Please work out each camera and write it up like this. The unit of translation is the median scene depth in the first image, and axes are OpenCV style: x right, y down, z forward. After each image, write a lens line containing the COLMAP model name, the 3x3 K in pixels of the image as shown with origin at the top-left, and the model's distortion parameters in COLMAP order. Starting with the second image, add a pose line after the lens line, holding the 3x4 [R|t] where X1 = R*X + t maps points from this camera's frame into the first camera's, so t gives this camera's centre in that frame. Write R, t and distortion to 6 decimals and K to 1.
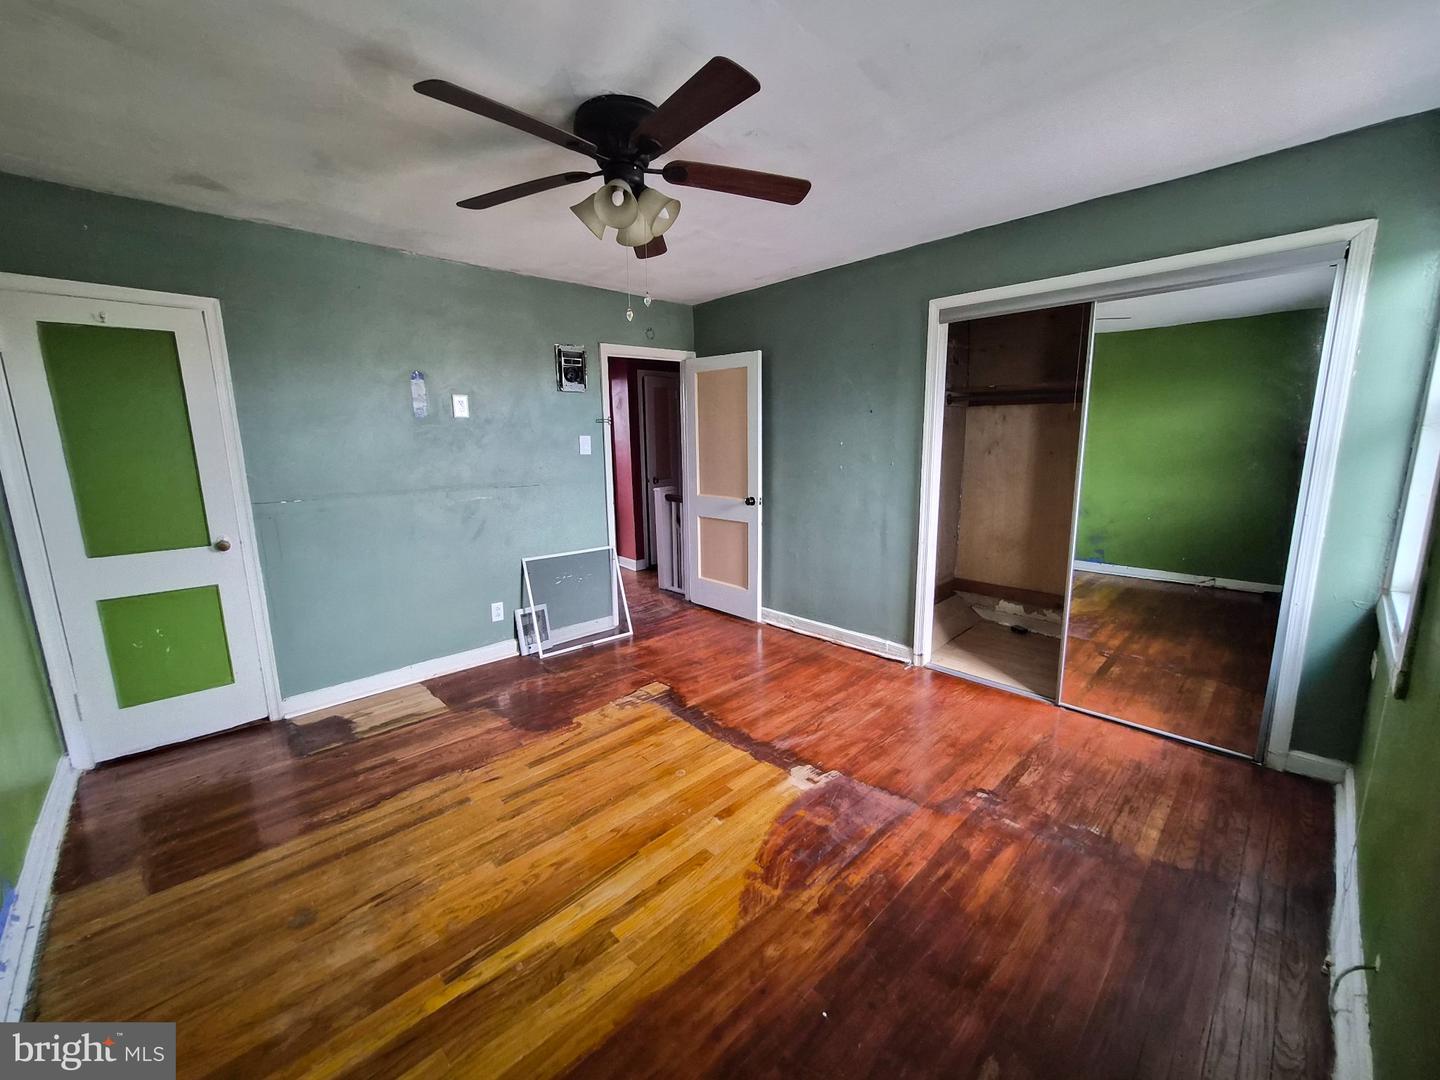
lens RADIAL K [[567.0, 0, 718.0], [0, 567.0, 536.8], [0, 0, 1]] dist [-0.001290, 0.001065]
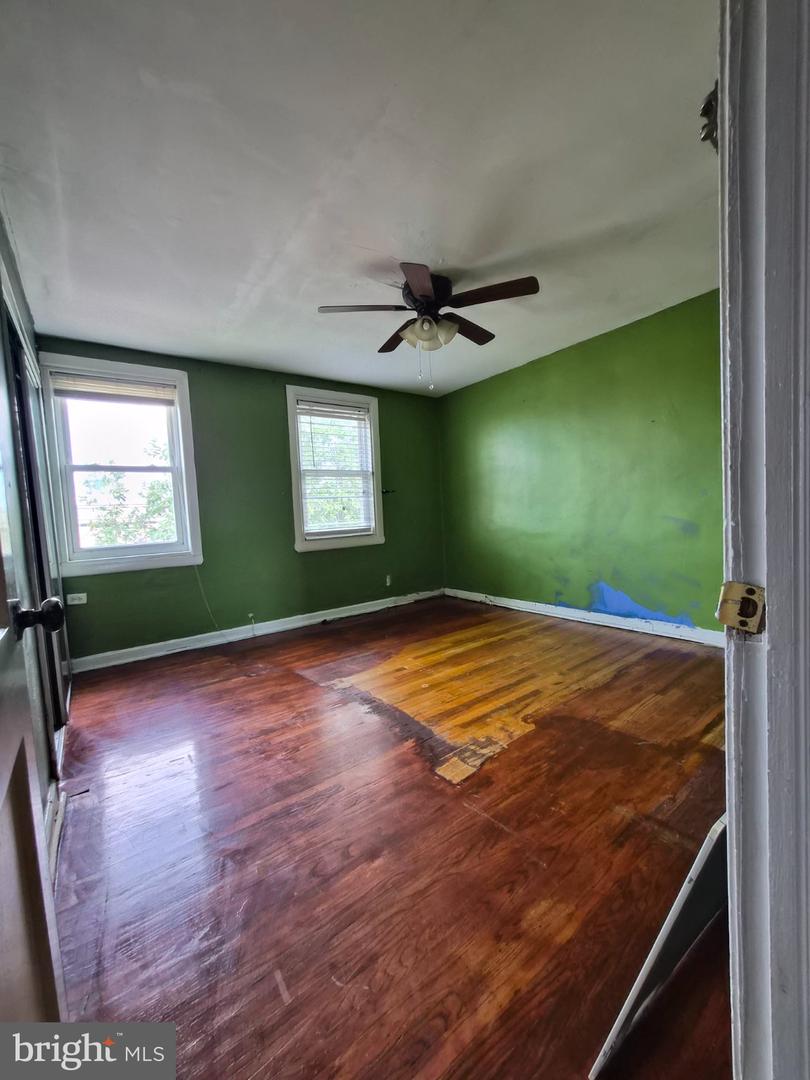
lens RADIAL K [[425.2, 0, 407.0], [0, 425.2, 537.2], [0, 0, 1]] dist [-0.001290, 0.001065]
pose [[-0.989284, 0.058257, 0.133879, -0.186166], [0.089058, 0.967389, 0.237125, -0.204607], [-0.115698, 0.246507, -0.962210, 1.938040]]
